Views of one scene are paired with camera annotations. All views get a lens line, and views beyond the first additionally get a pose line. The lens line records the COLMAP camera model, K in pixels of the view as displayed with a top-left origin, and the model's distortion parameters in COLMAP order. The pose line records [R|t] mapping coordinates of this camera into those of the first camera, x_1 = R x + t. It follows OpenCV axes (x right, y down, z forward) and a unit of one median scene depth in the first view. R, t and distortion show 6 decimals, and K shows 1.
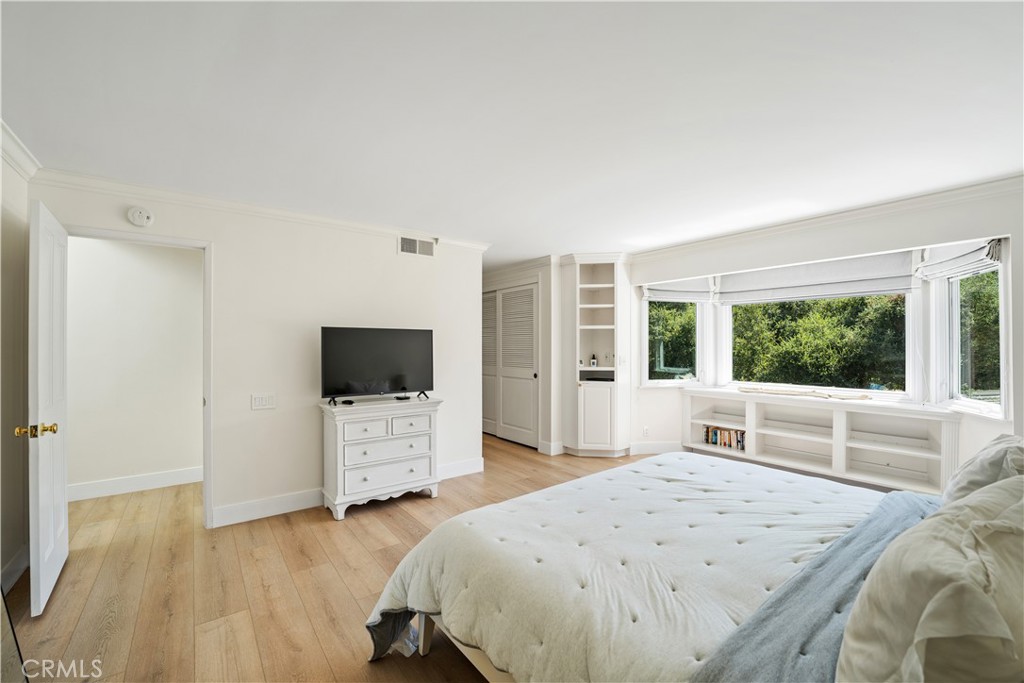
lens RADIAL K [[417.2, 0, 512.2], [0, 417.2, 343.3], [0, 0, 1]] dist [-0.022425, 0.000018]
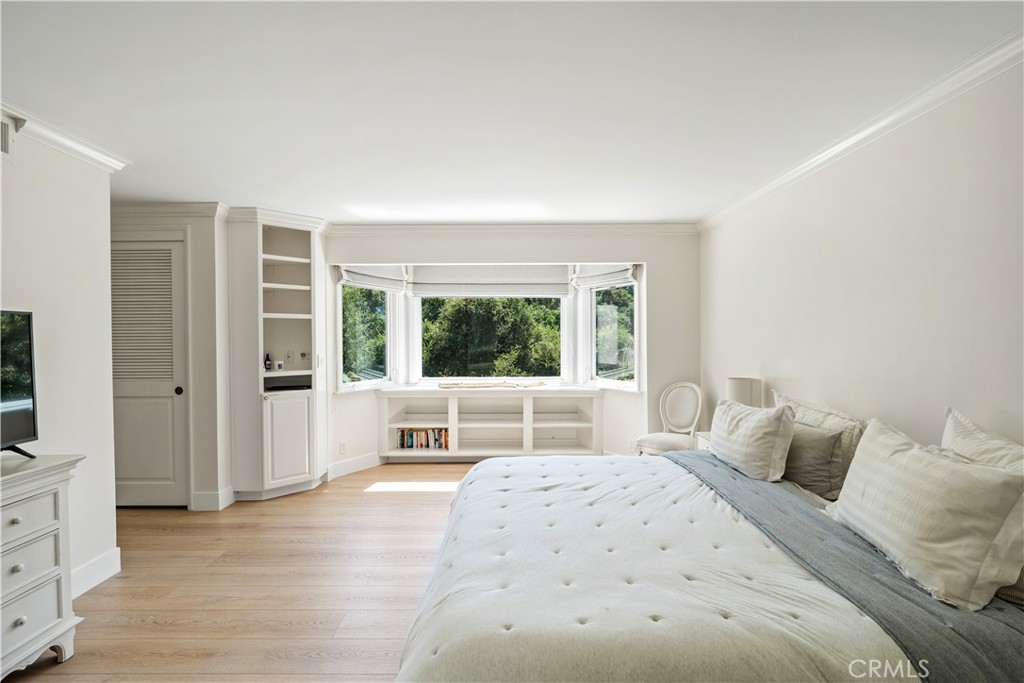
lens RADIAL K [[480.5, 0, 510.7], [0, 480.5, 343.4], [0, 0, 1]] dist [-0.012219, 0.000323]
pose [[0.600207, -0.012143, 0.799752, -0.232188], [-0.000876, 0.999874, 0.015838, -0.004856], [-0.799844, -0.010207, 0.600121, 0.189828]]
